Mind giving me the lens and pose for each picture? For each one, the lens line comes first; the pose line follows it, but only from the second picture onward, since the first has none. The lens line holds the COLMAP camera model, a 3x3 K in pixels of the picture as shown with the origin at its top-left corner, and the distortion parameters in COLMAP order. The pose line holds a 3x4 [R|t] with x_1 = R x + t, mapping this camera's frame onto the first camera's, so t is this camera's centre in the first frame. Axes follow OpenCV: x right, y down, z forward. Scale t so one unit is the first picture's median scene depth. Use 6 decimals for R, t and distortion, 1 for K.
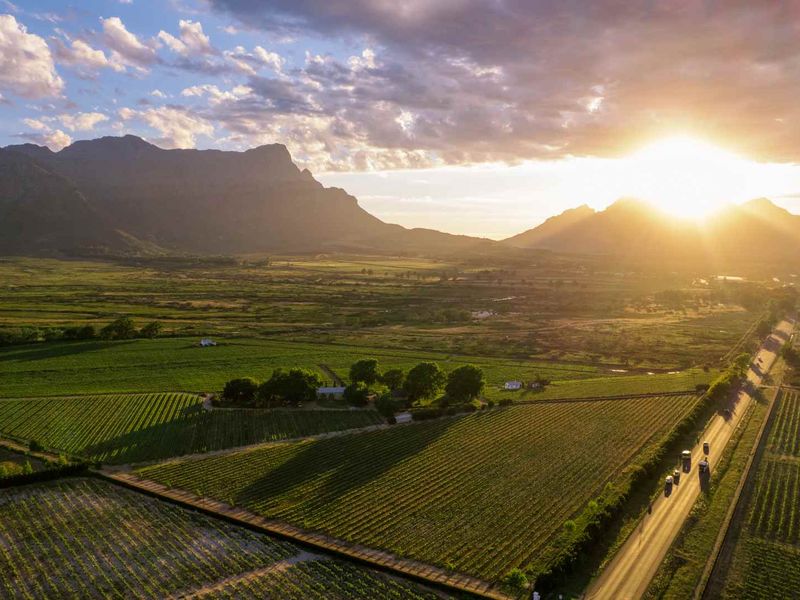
lens RADIAL K [[668.8, 0, 395.7], [0, 668.8, 292.8], [0, 0, 1]] dist [-0.068199, 0.039105]
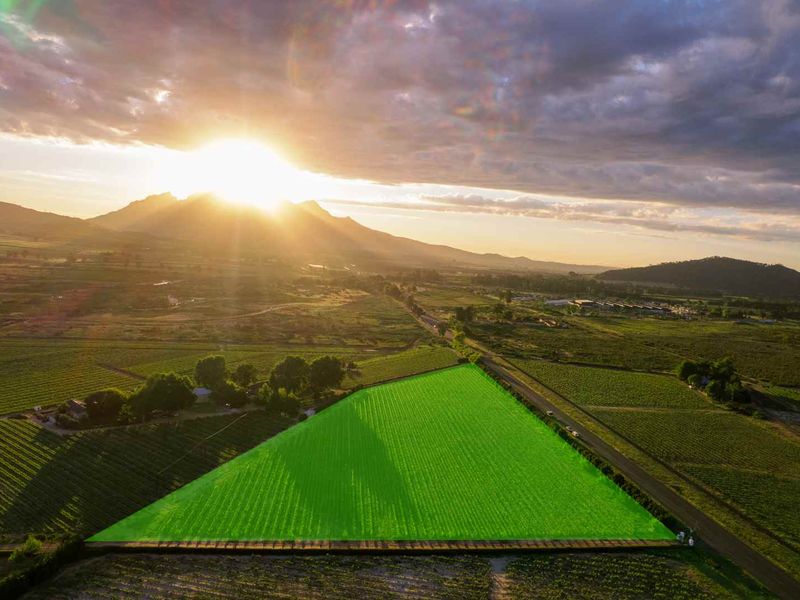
lens RADIAL K [[595.8, 0, 401.3], [0, 595.8, 308.3], [0, 0, 1]] dist [-0.044091, 0.039768]
pose [[0.767106, -0.017791, 0.641274, -0.423128], [-0.019357, 0.998518, 0.050857, -0.018496], [-0.641228, -0.051426, 0.765625, 0.213758]]
